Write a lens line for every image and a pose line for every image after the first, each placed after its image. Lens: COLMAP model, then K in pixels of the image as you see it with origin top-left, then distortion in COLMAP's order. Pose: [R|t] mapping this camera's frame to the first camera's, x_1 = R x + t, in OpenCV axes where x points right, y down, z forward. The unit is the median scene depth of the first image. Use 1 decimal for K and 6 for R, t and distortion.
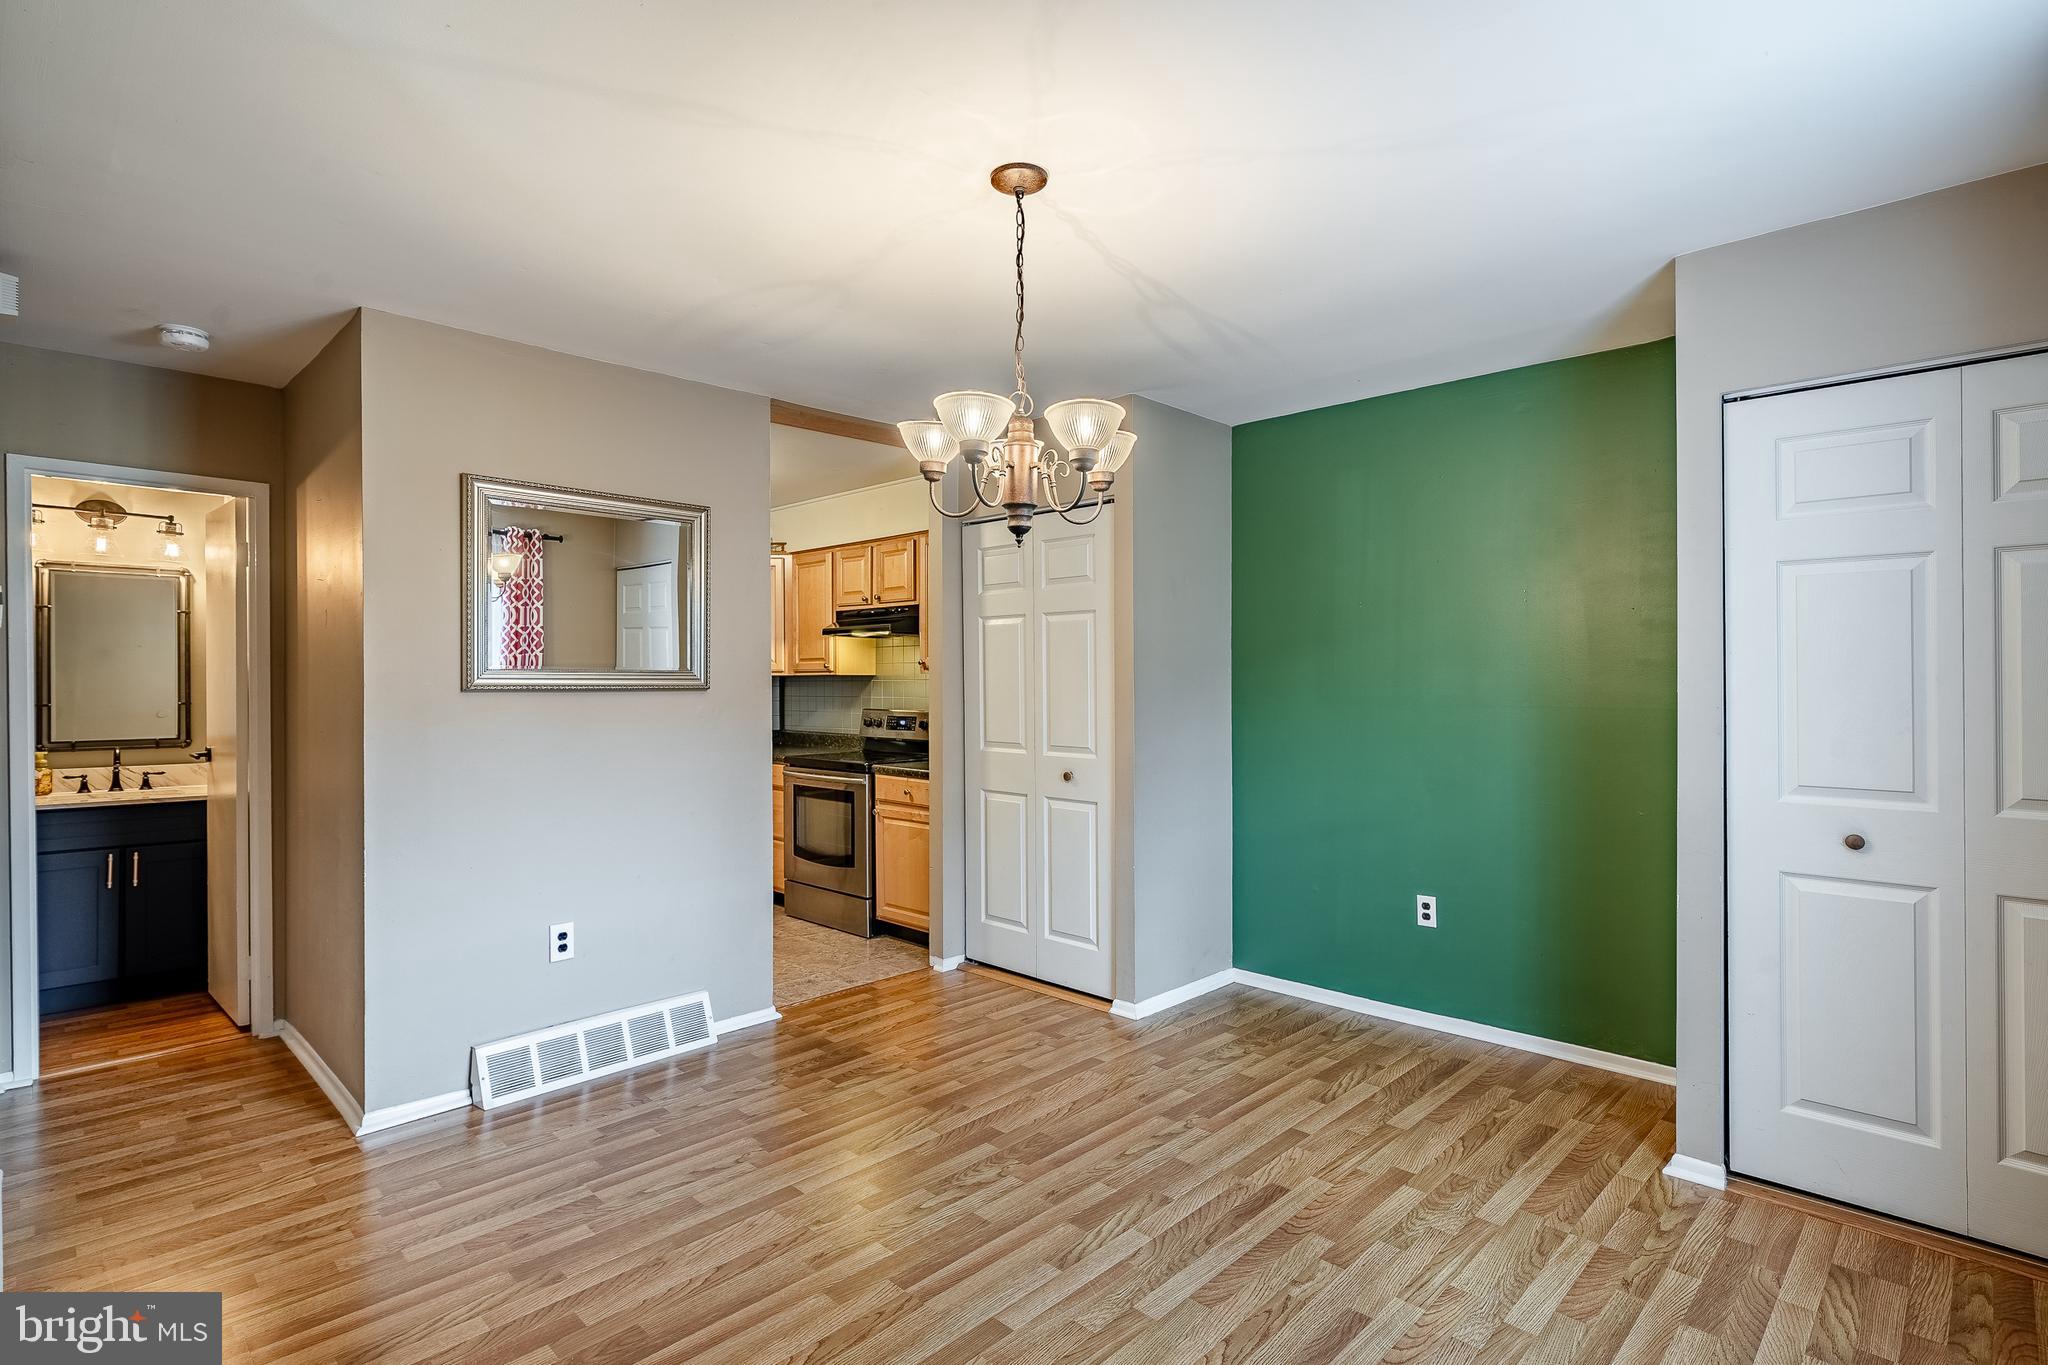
lens RADIAL K [[990.4, 0, 1029.4], [0, 990.4, 691.7], [0, 0, 1]] dist [0.004005, -0.001107]
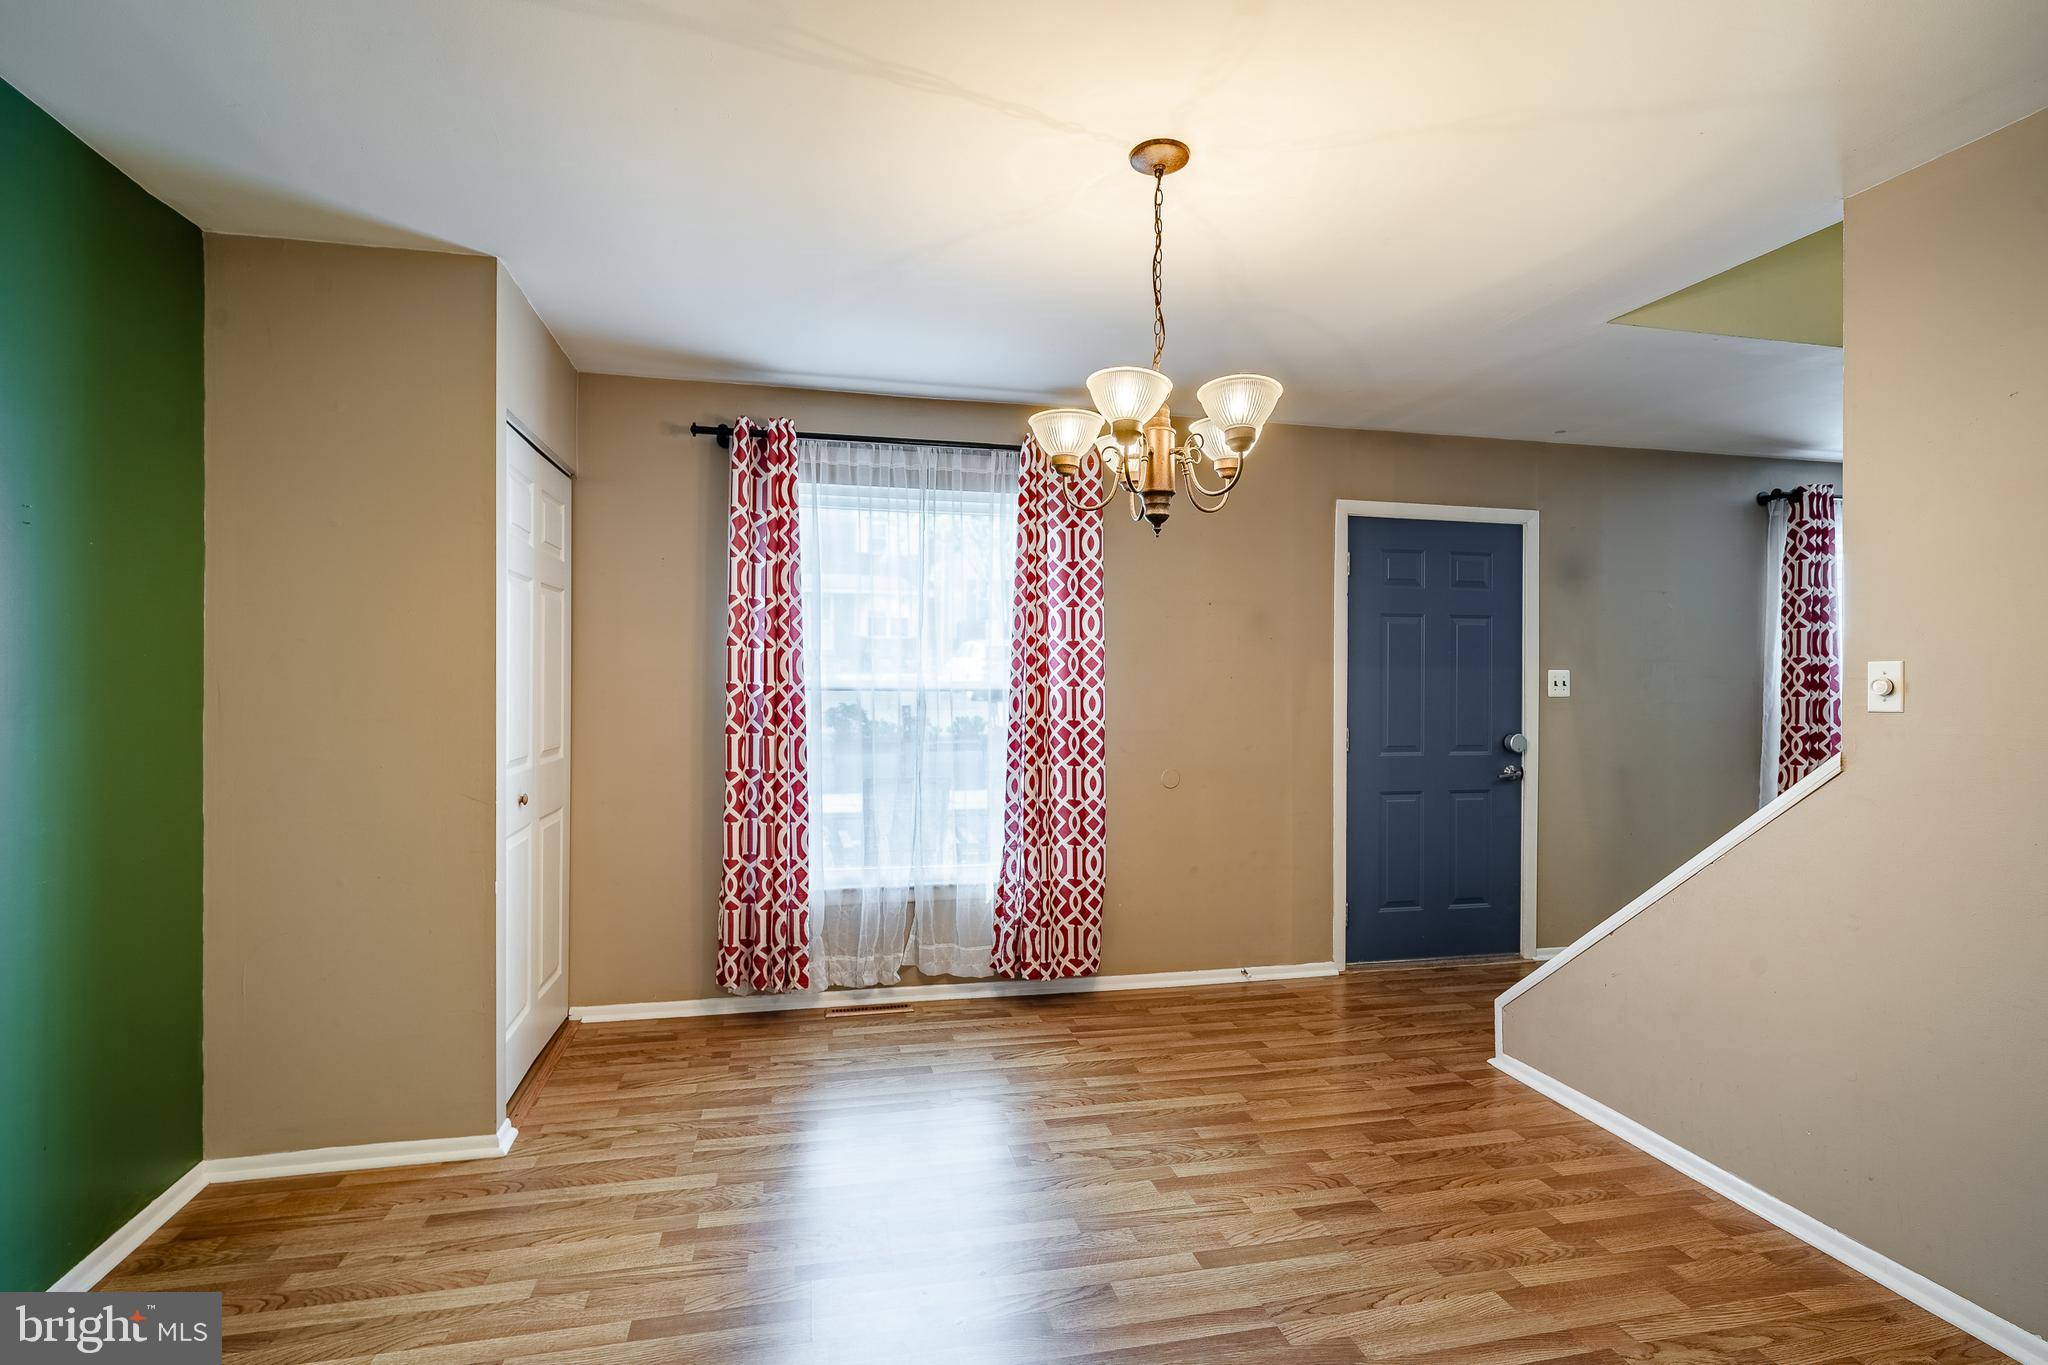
lens RADIAL K [[990.4, 0, 1028.2], [0, 990.4, 669.2], [0, 0, 1]] dist [0.004005, -0.001107]
pose [[-0.843633, -0.001581, 0.536918, -0.339359], [0.002021, 0.999979, 0.006120, -0.013455], [-0.536916, 0.006248, -0.843613, 1.511616]]
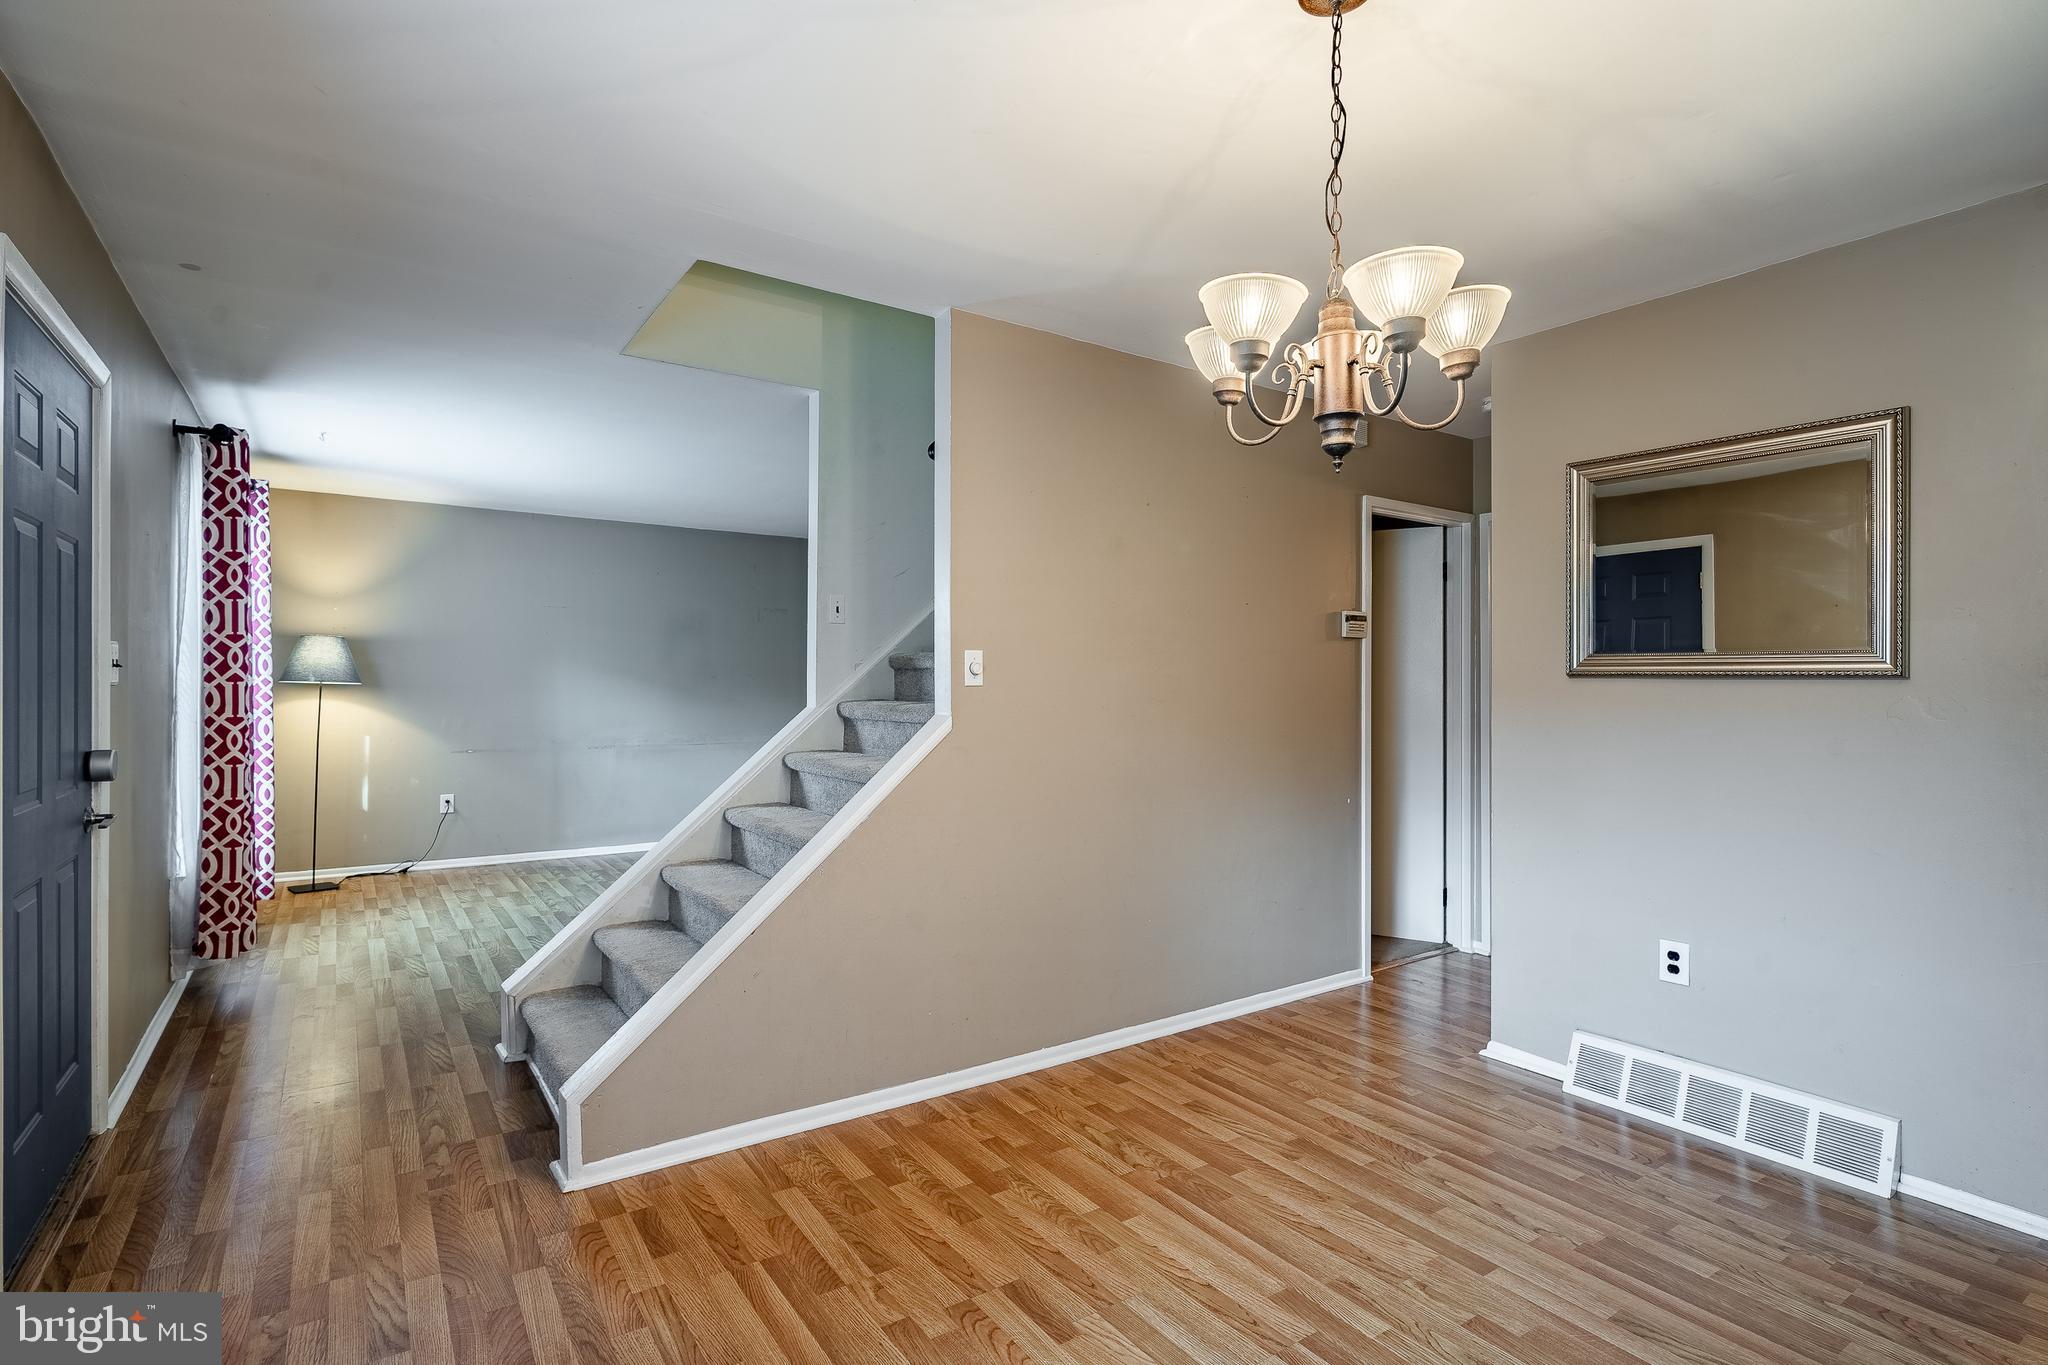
lens RADIAL K [[990.4, 0, 1009.4], [0, 990.4, 674.1], [0, 0, 1]] dist [0.004005, -0.001107]
pose [[-0.193422, -0.013473, -0.981023, 0.626973], [-0.023317, 0.999686, -0.009132, 0.022837], [0.980839, 0.021108, -0.193675, 0.719831]]
